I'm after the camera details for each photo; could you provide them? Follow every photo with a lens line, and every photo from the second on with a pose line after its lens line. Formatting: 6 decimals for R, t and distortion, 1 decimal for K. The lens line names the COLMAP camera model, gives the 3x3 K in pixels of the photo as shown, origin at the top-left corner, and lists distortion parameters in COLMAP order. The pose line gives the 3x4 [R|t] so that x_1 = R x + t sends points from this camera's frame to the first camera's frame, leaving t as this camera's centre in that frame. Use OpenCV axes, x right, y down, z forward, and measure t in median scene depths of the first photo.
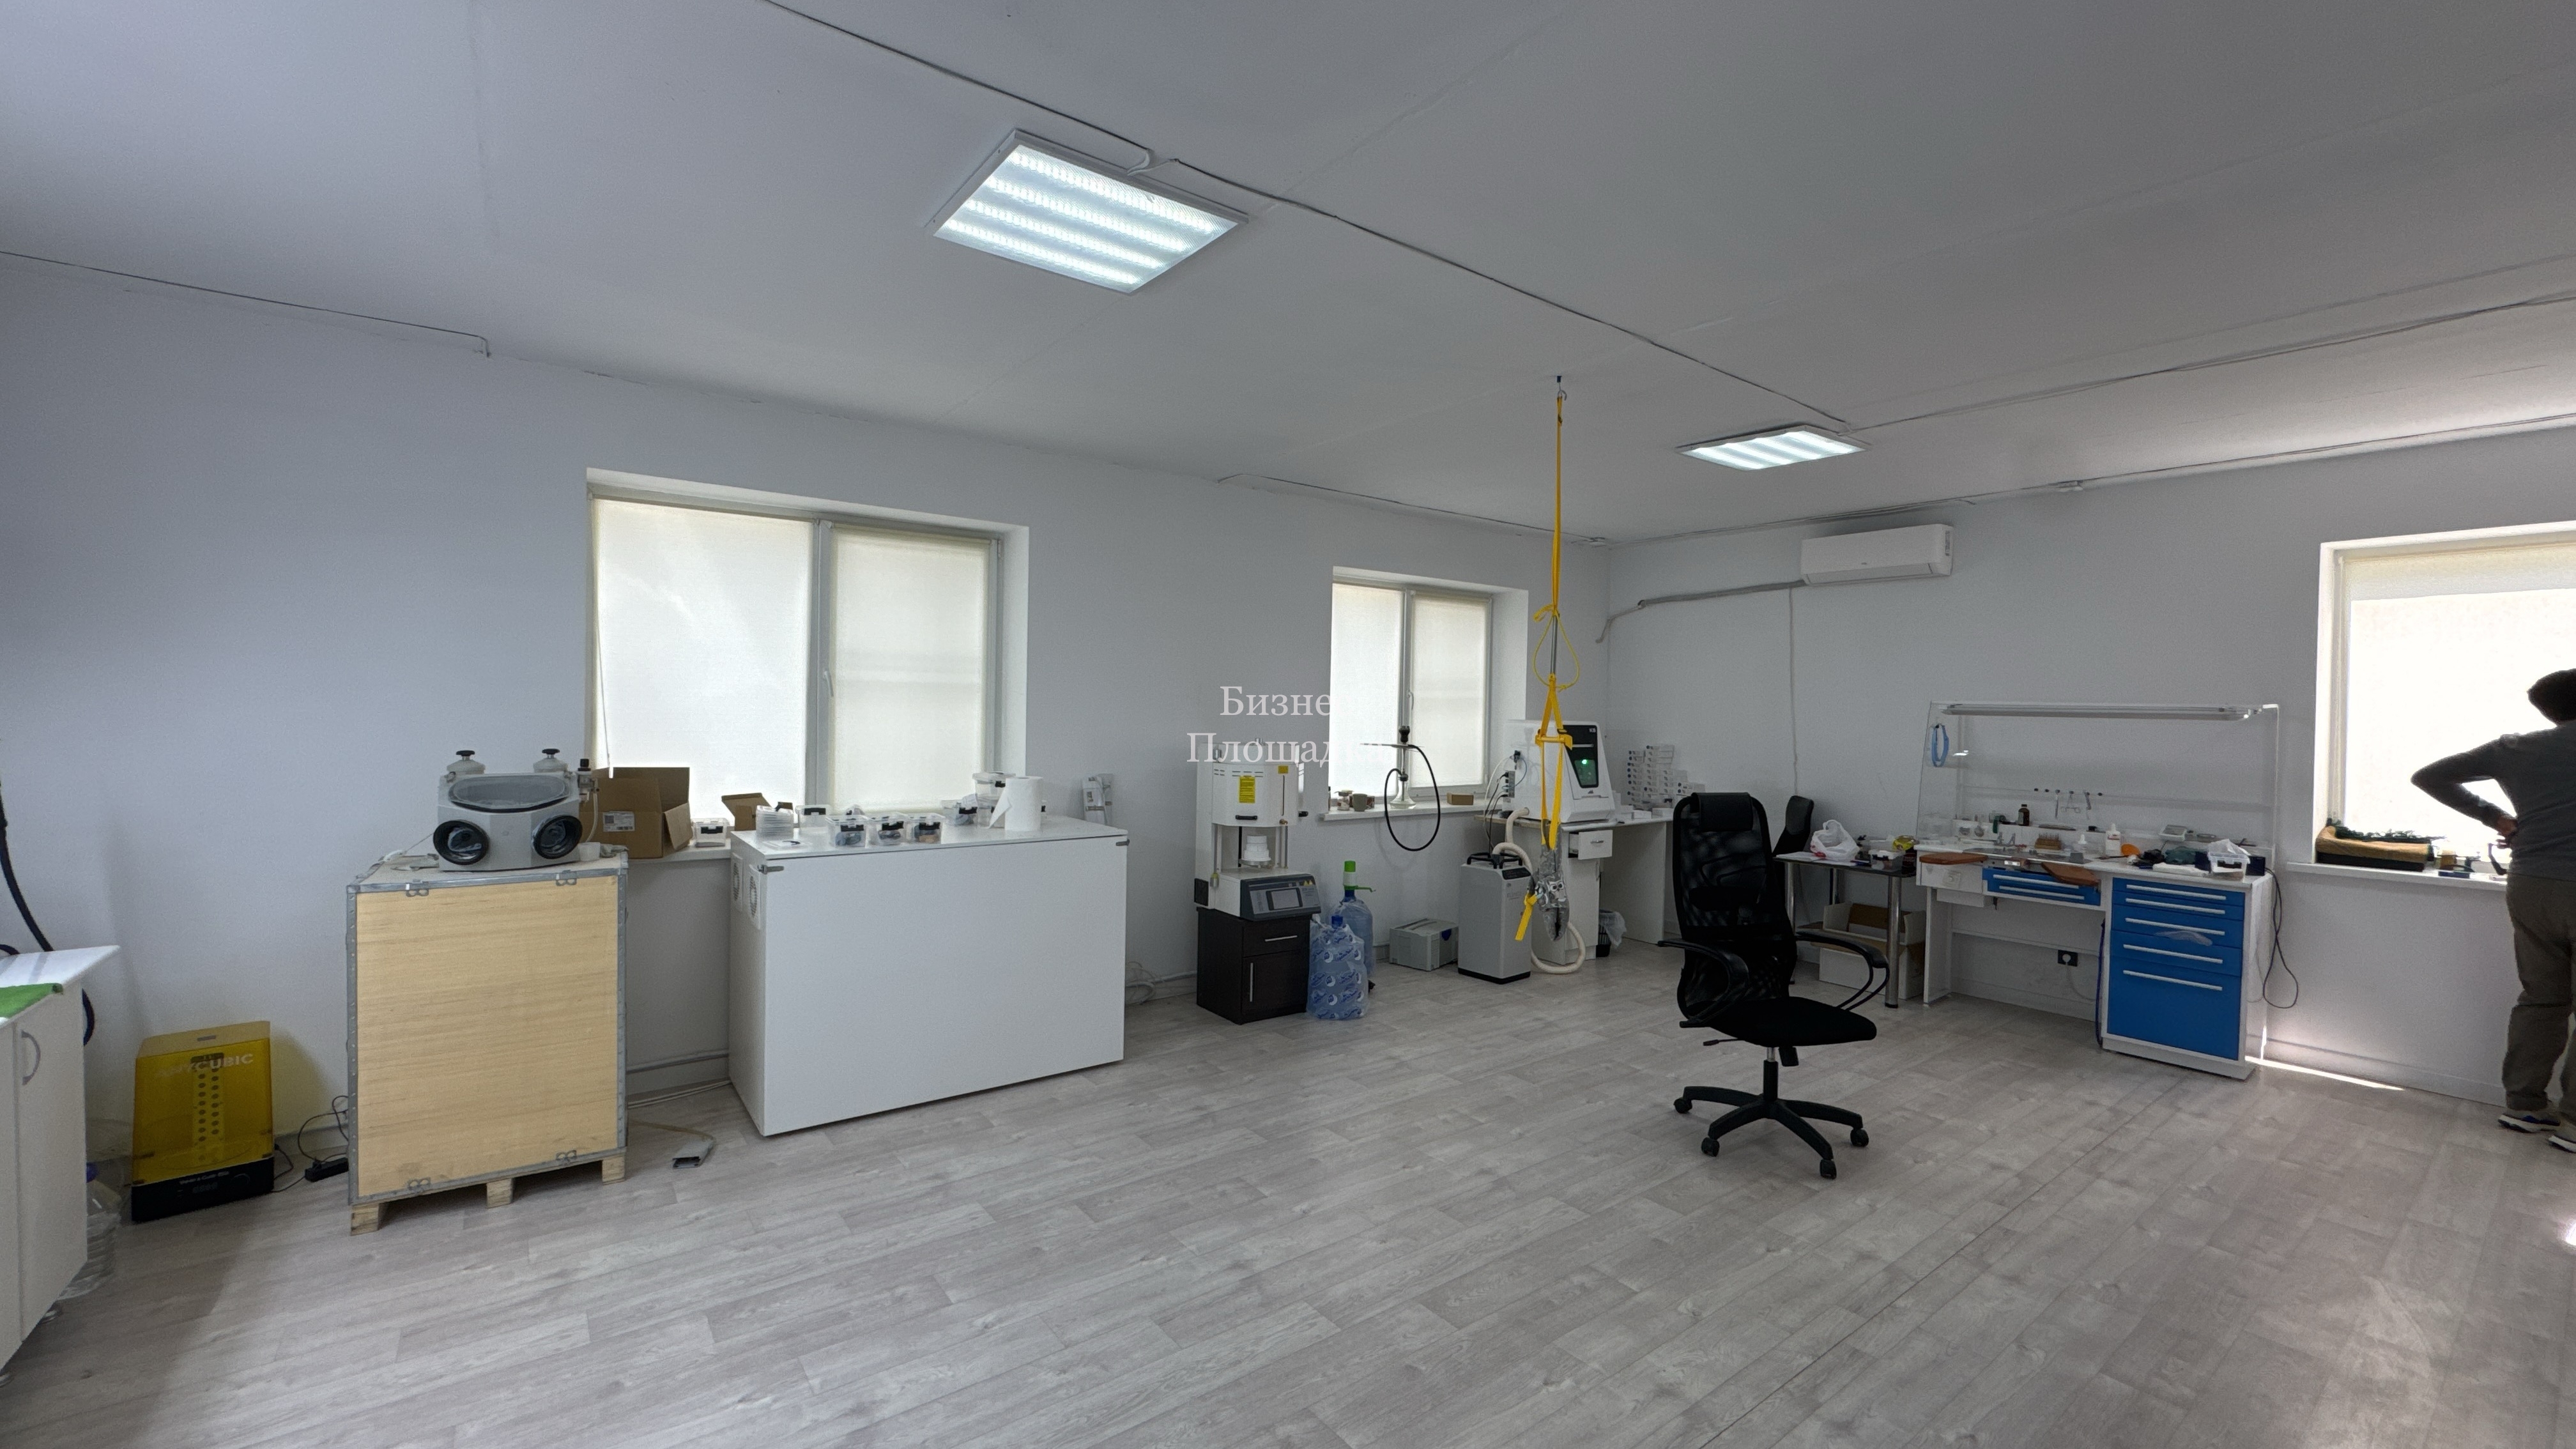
lens RADIAL K [[1027.1, 0, 1293.2], [0, 1027.1, 719.1], [0, 0, 1]] dist [-0.002566, 0.000134]
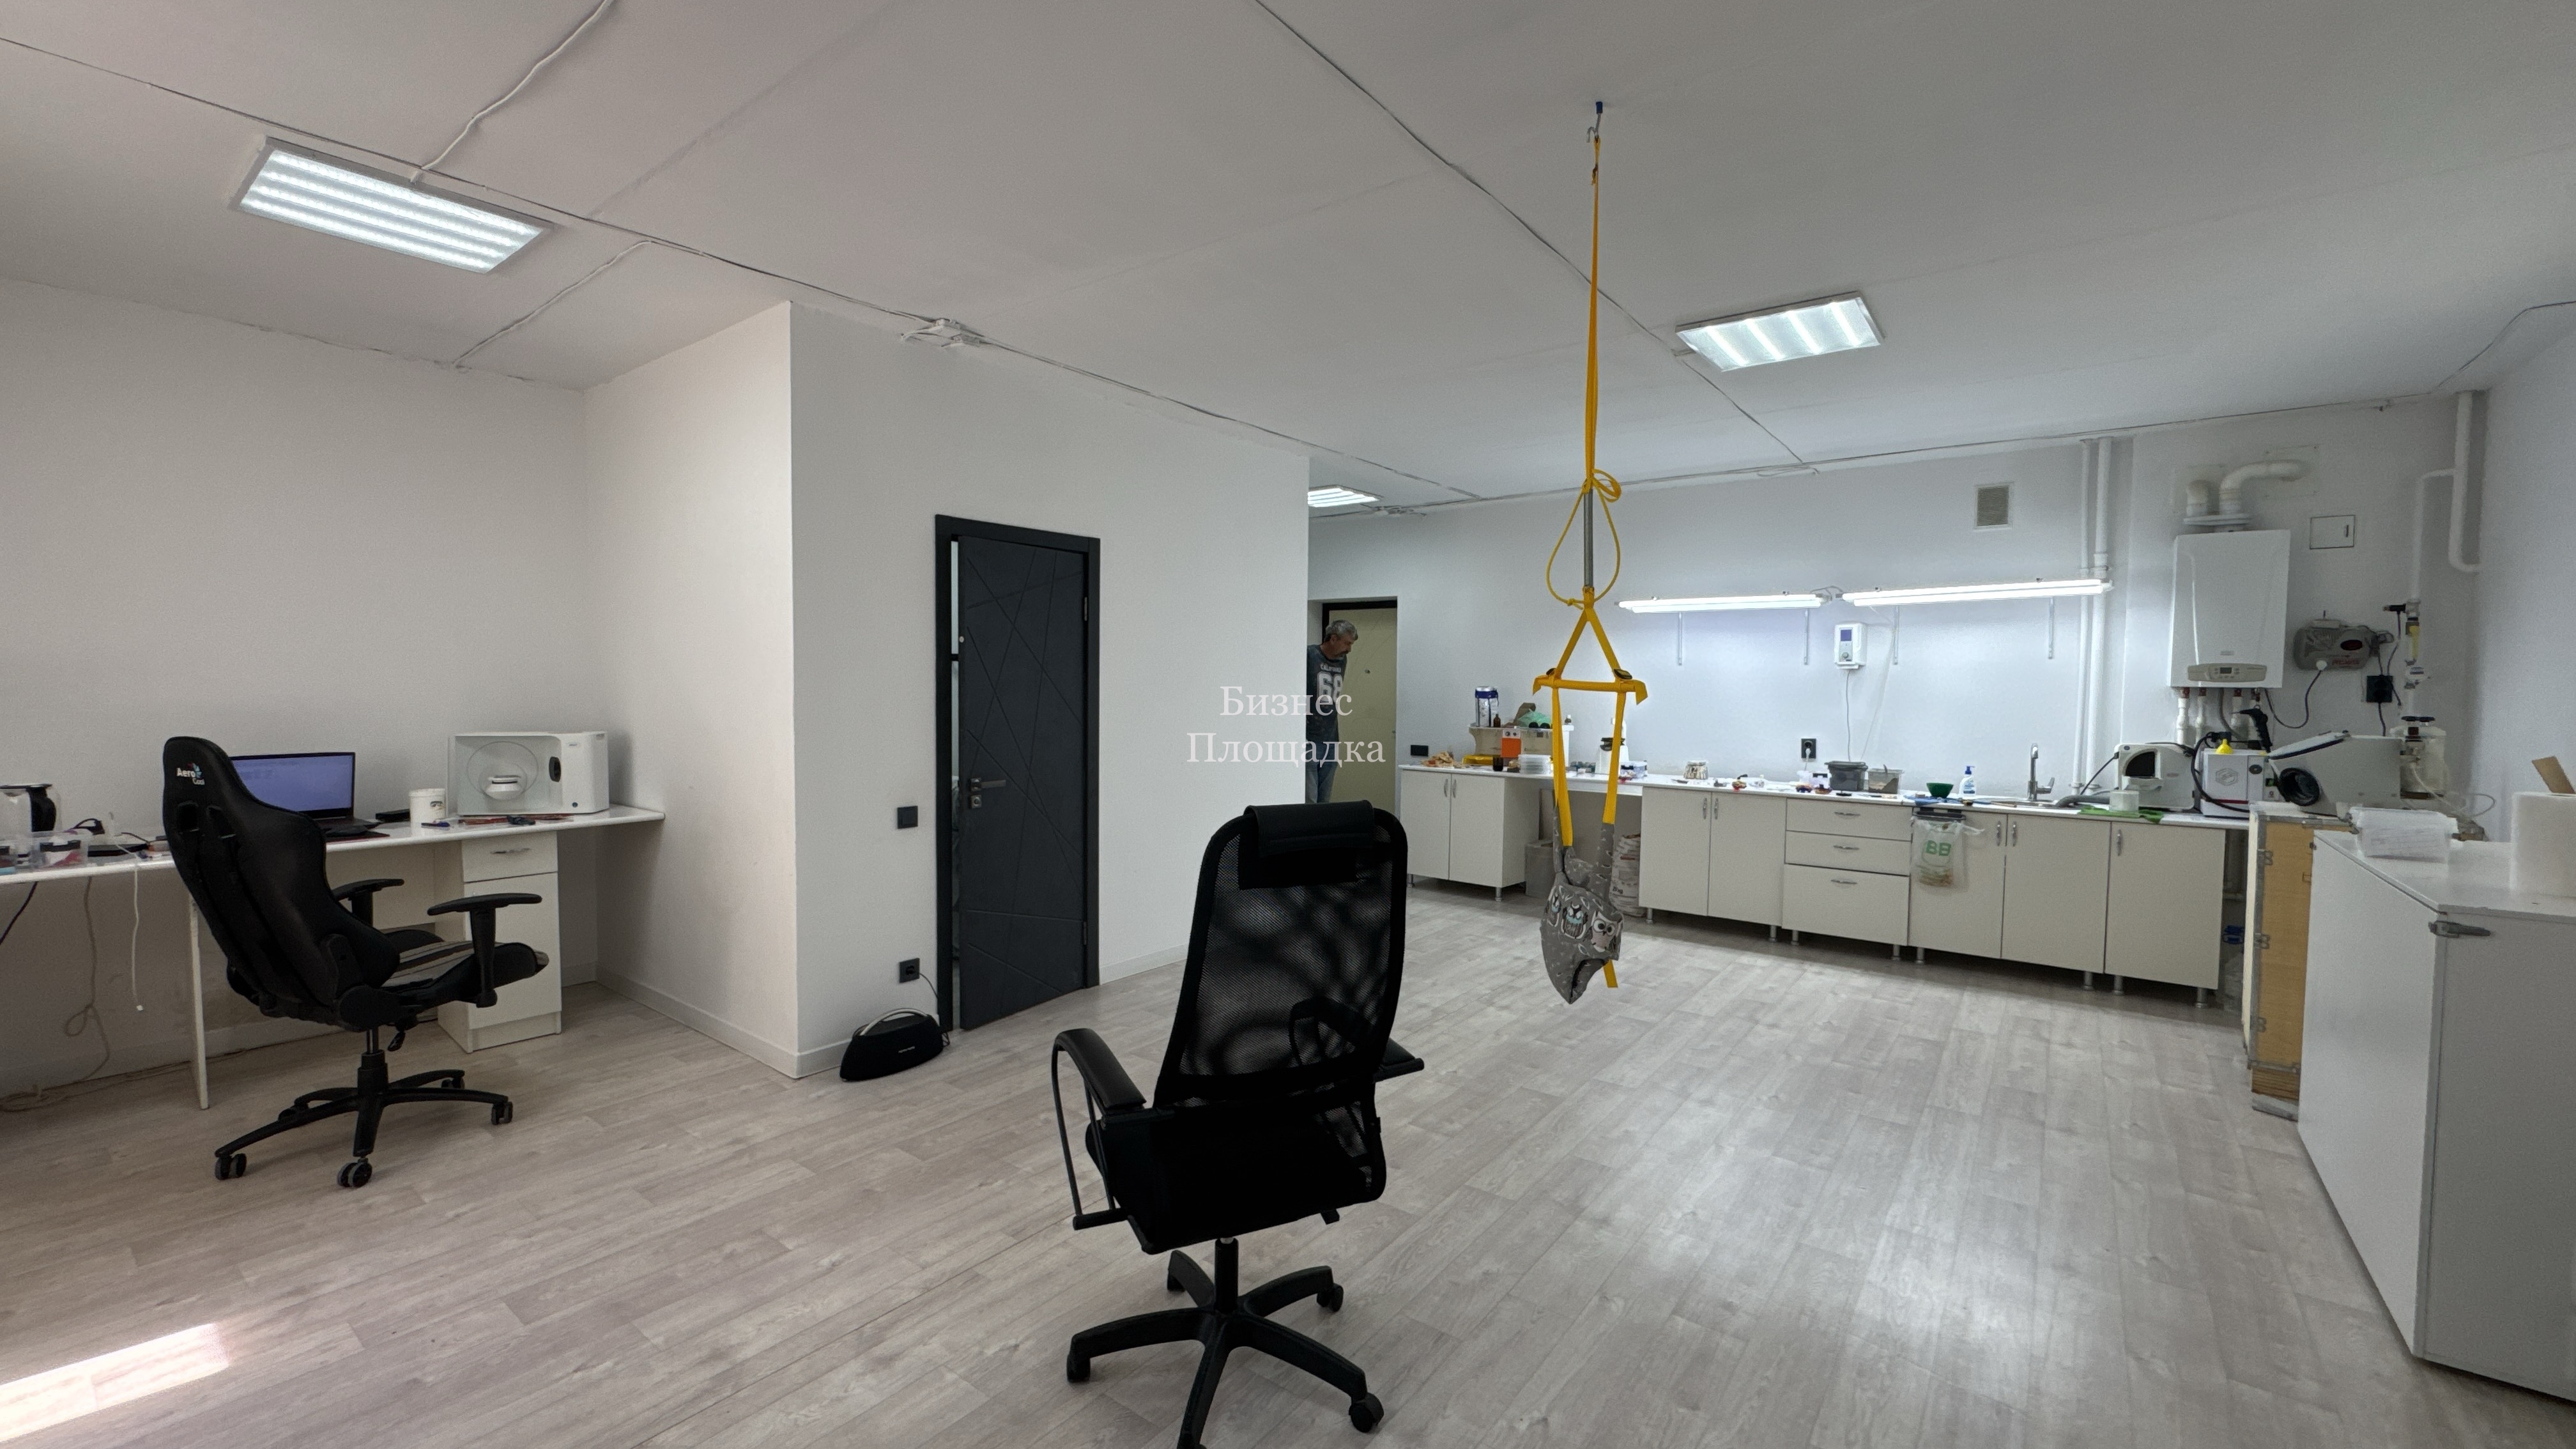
lens RADIAL K [[1027.1, 0, 1285.4], [0, 1027.1, 725.0], [0, 0, 1]] dist [-0.002566, 0.000134]
pose [[-0.964533, -0.015375, -0.263515, 0.518982], [-0.030771, 0.998045, 0.054398, 0.012996], [0.262163, 0.060578, -0.963120, 1.357455]]
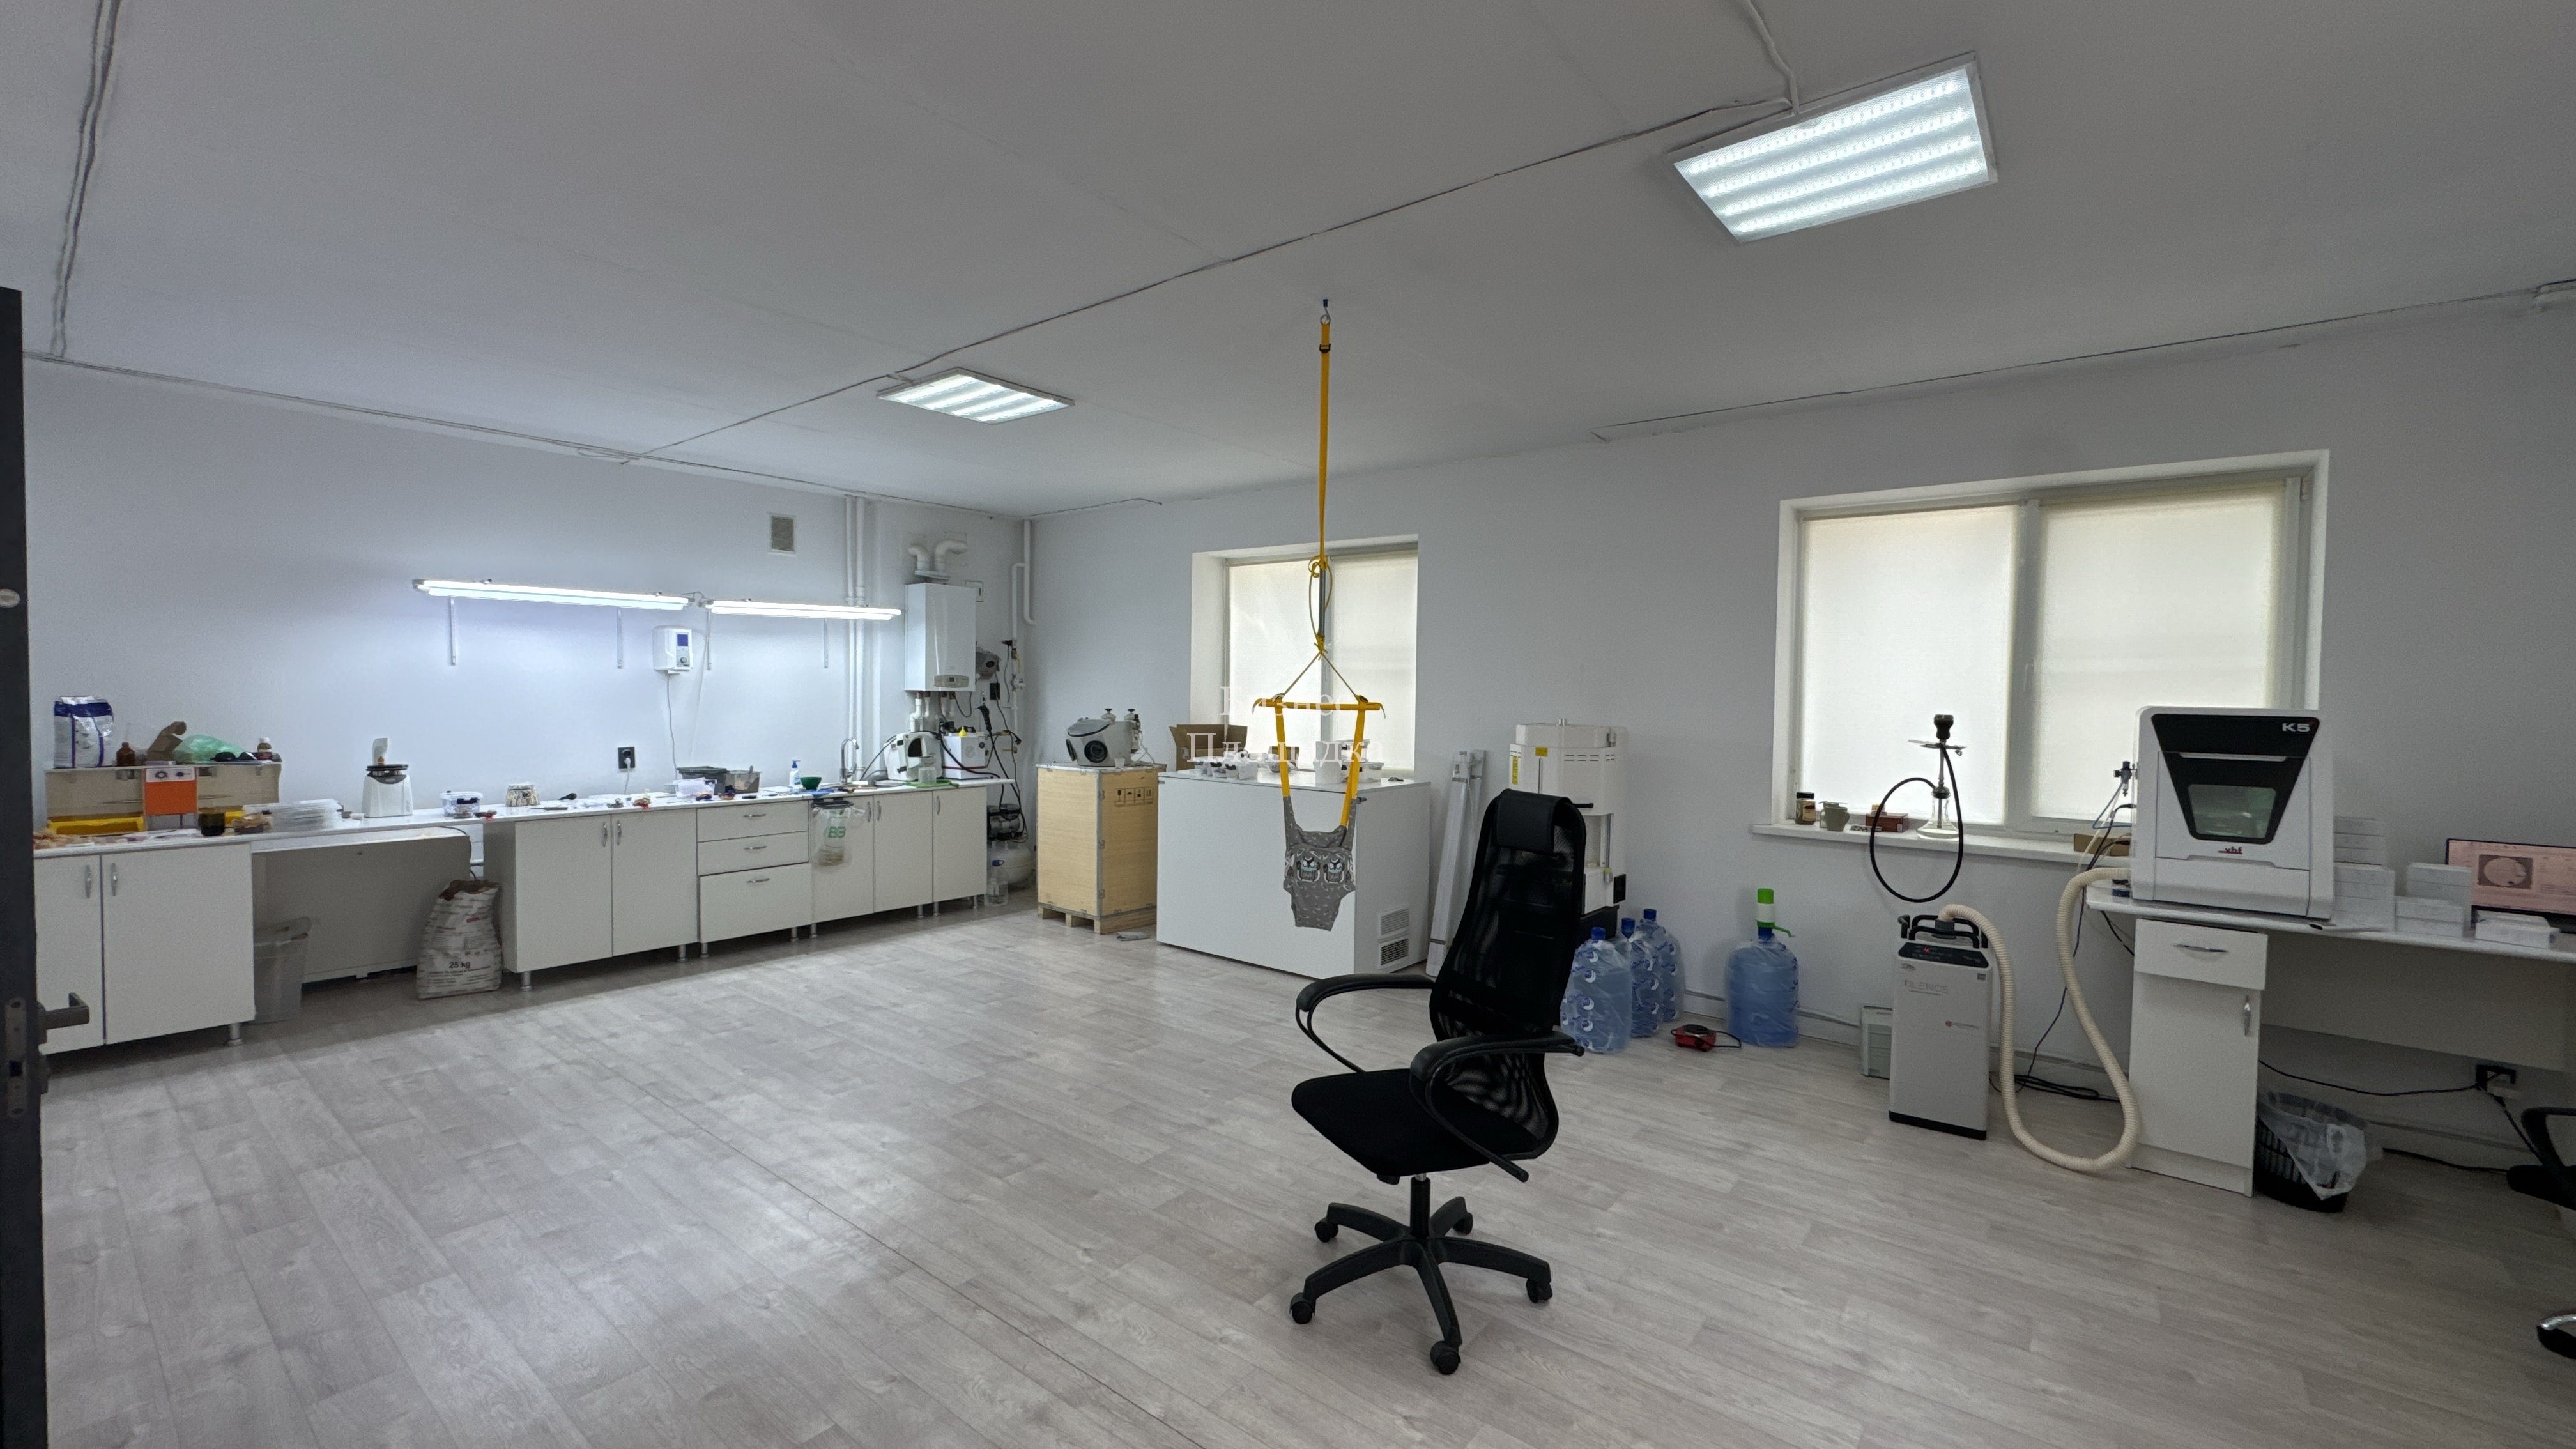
lens RADIAL K [[1027.1, 0, 1297.2], [0, 1027.1, 729.7], [0, 0, 1]] dist [-0.002566, 0.000134]
pose [[0.255124, 0.023392, -0.966625, 0.968371], [-0.022630, 0.999578, 0.018217, 0.020496], [0.966643, 0.017227, 0.255546, 0.653067]]
